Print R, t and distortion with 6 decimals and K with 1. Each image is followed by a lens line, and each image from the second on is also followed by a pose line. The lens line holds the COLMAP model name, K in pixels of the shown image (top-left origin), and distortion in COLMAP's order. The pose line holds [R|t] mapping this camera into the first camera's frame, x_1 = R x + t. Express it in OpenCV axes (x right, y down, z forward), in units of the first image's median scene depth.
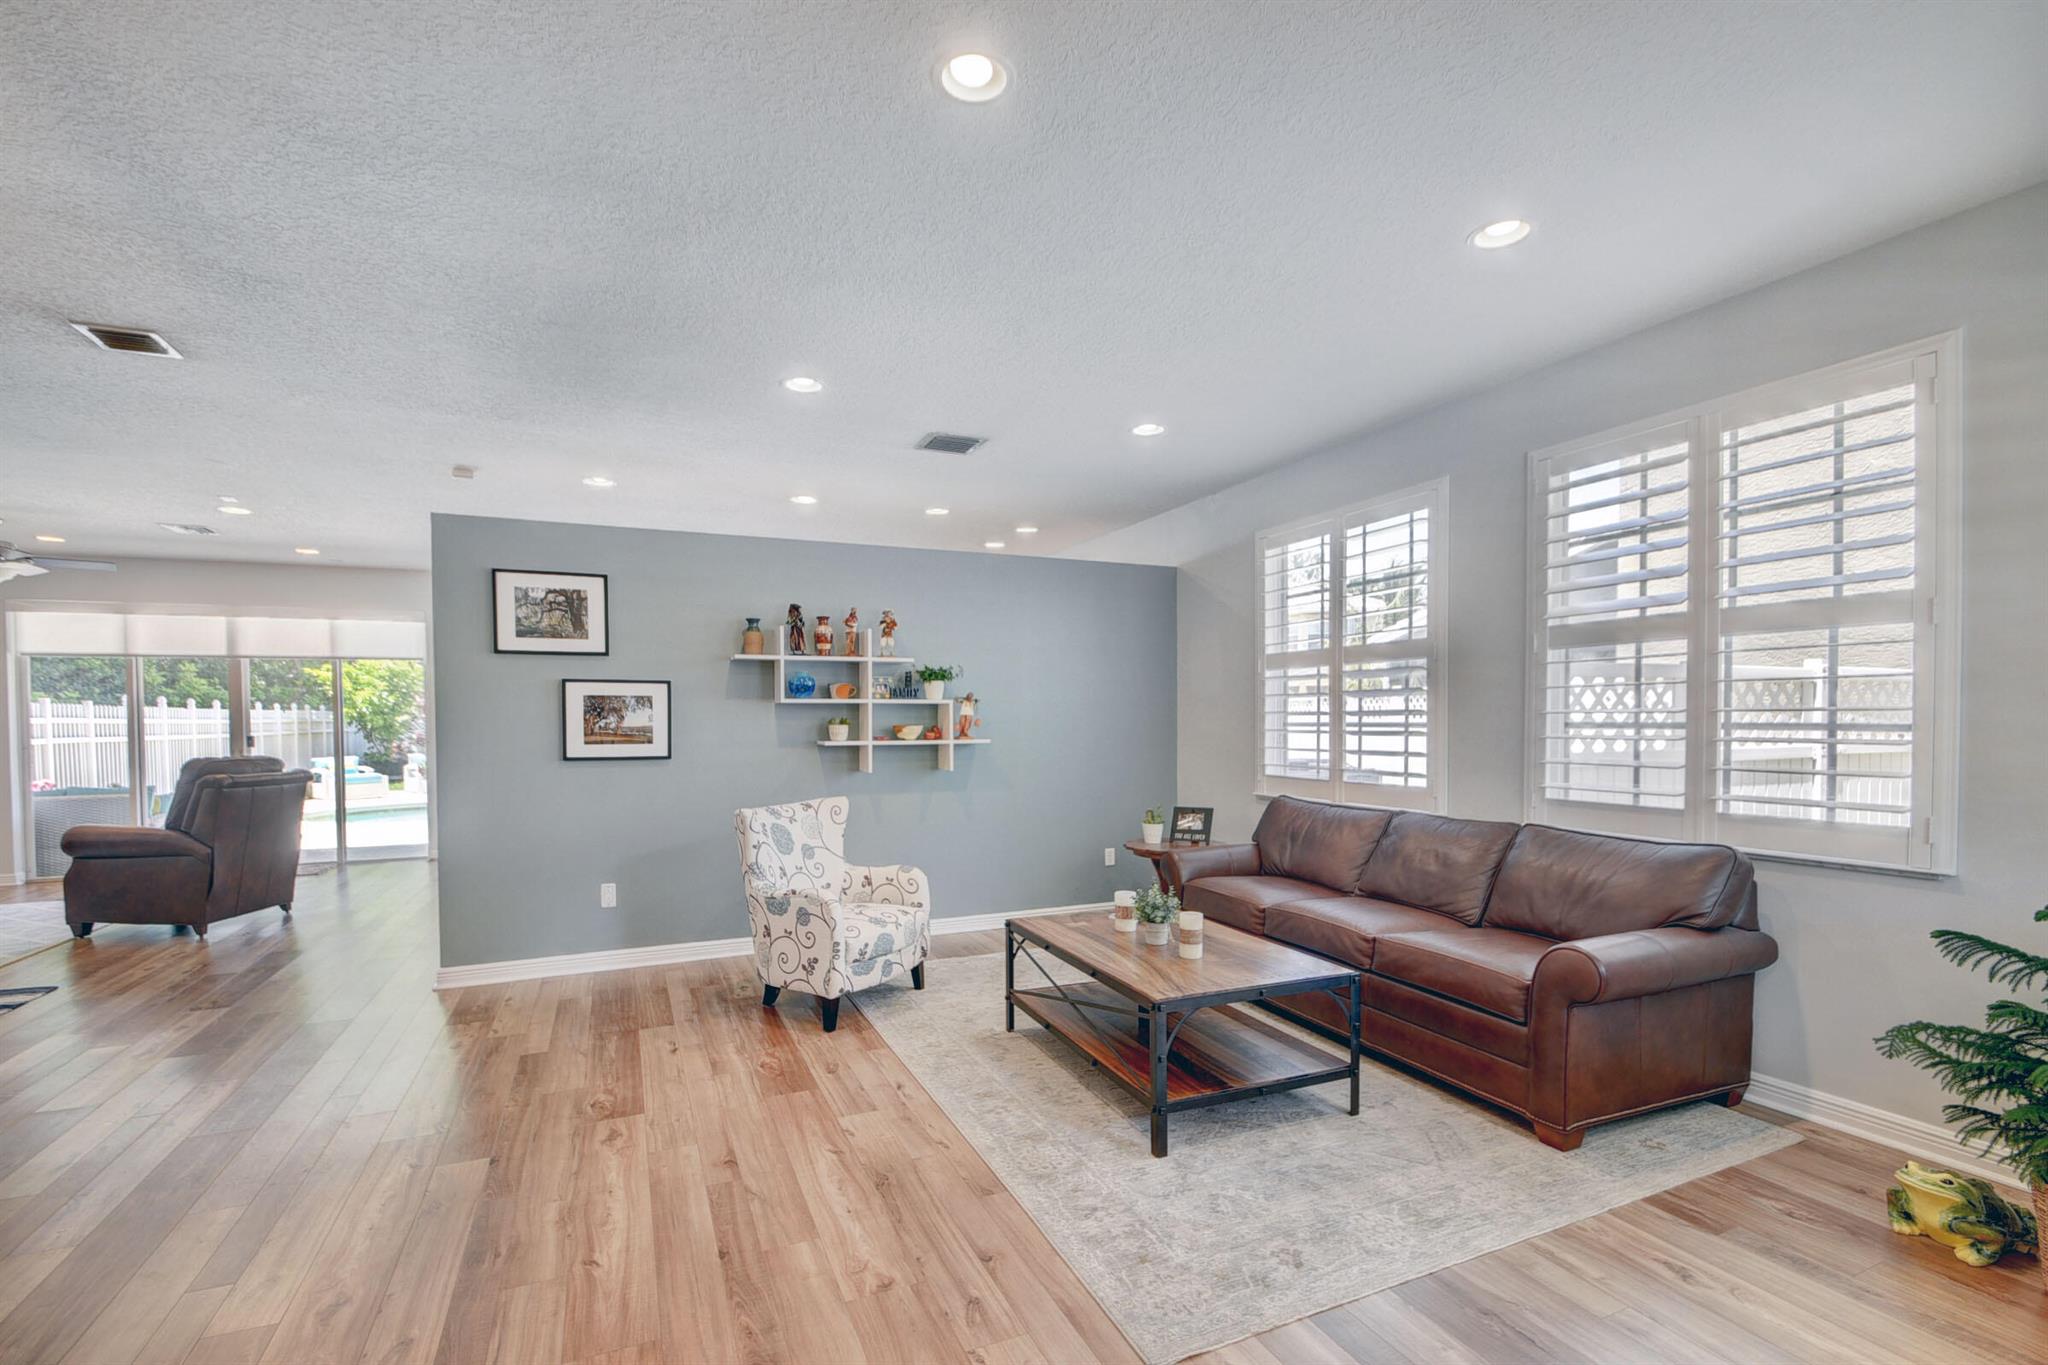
lens RADIAL K [[927.4, 0, 1021.0], [0, 927.4, 746.3], [0, 0, 1]] dist [-0.003531, -0.000590]
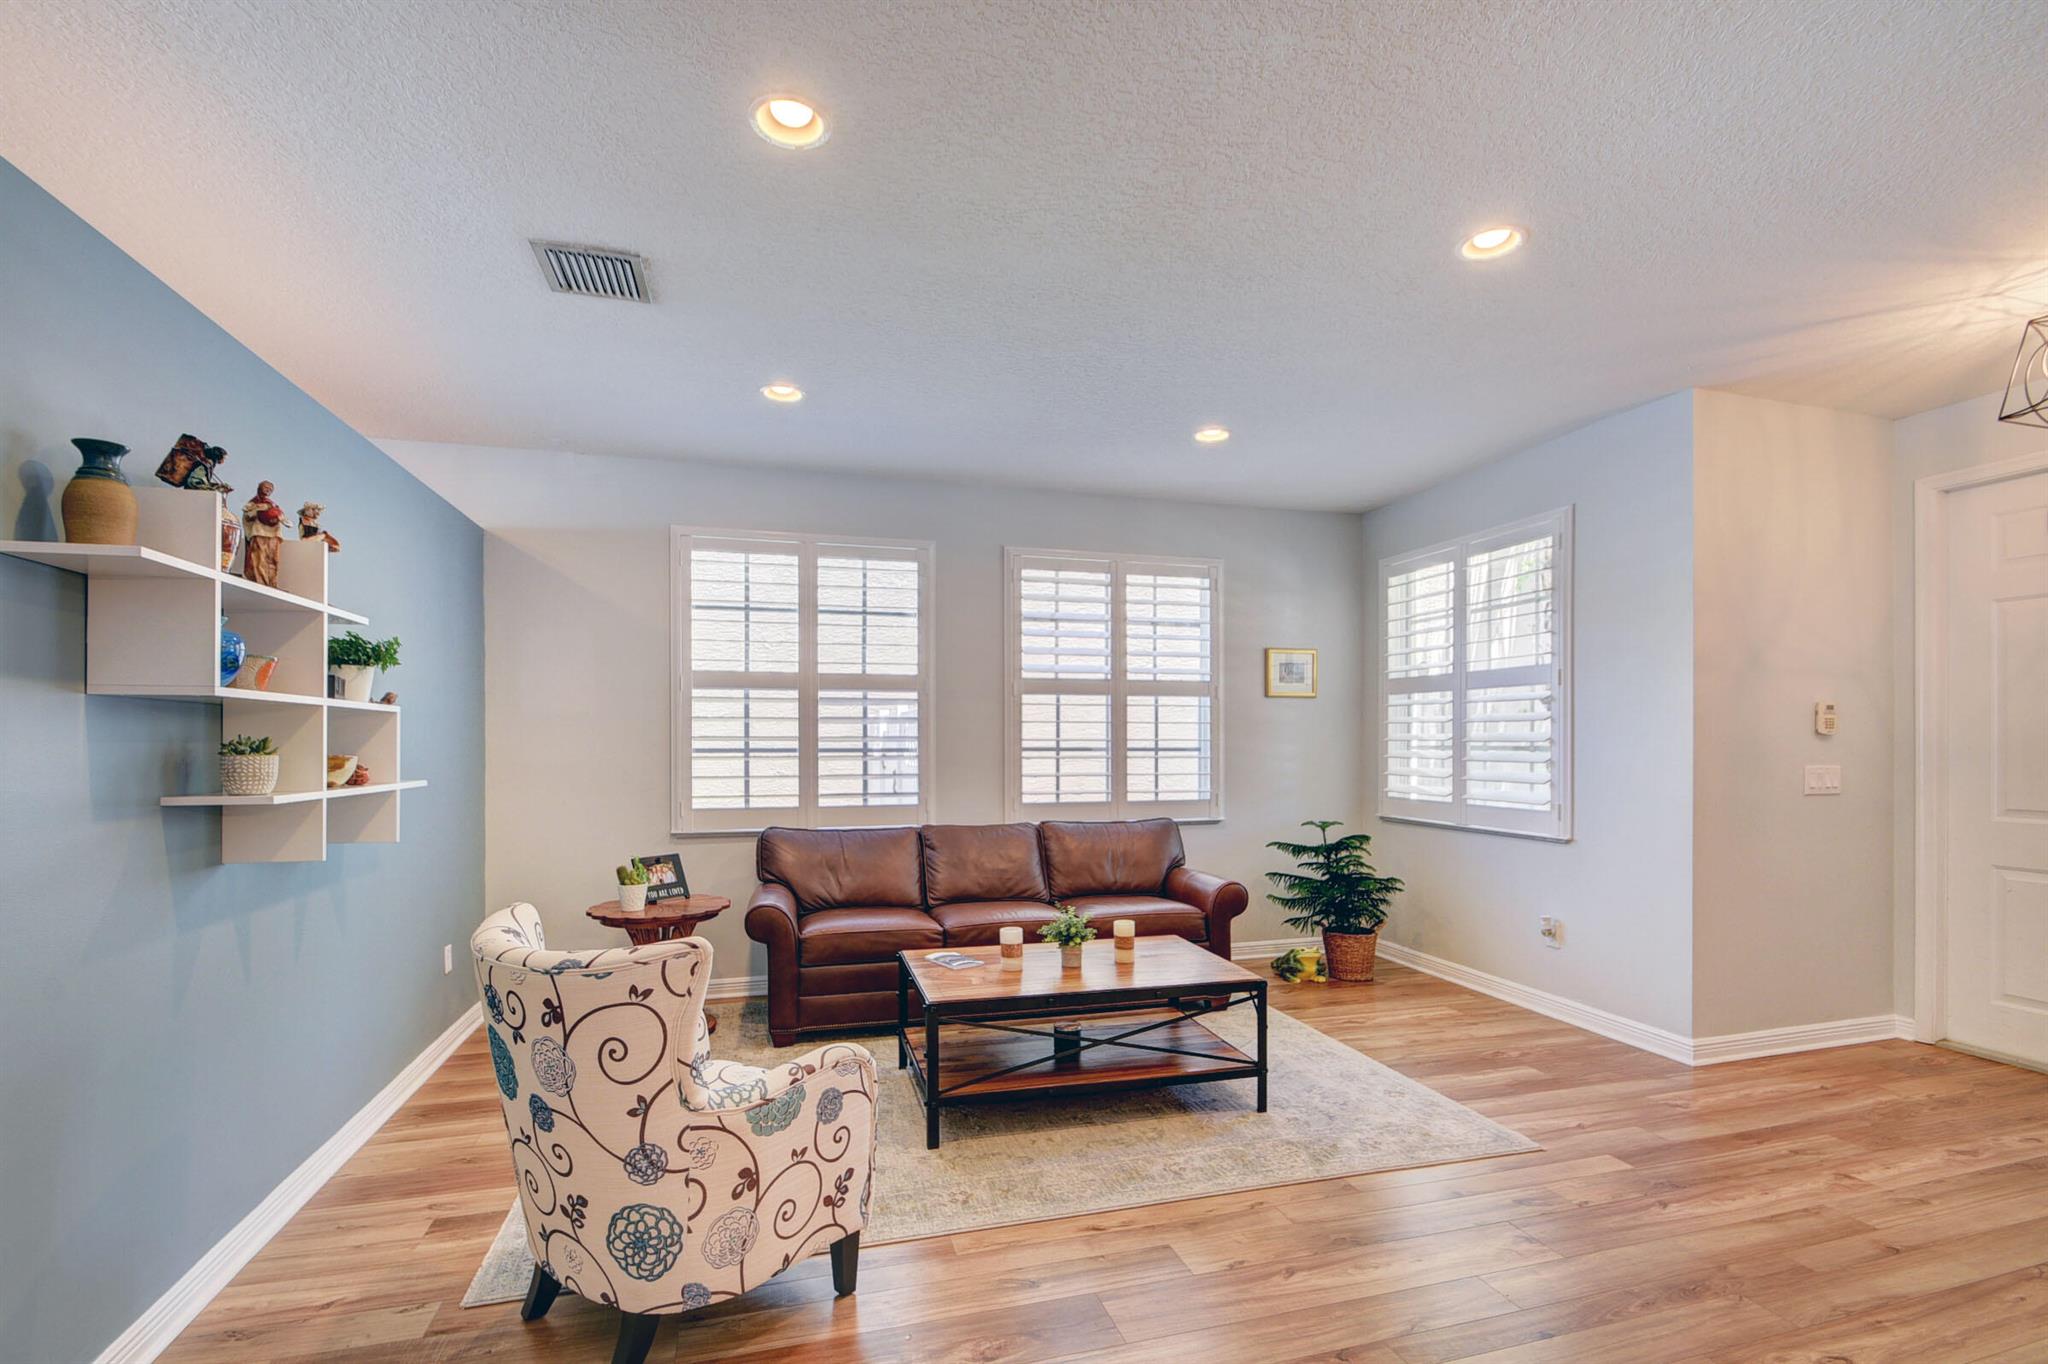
lens RADIAL K [[905.7, 0, 1023.5], [0, 905.7, 744.0], [0, 0, 1]] dist [0.020006, -0.000143]
pose [[0.126411, 0.003154, 0.991973, -0.748010], [0.028043, 0.999584, -0.006752, -0.021057], [-0.991582, 0.028671, 0.126270, 0.812544]]
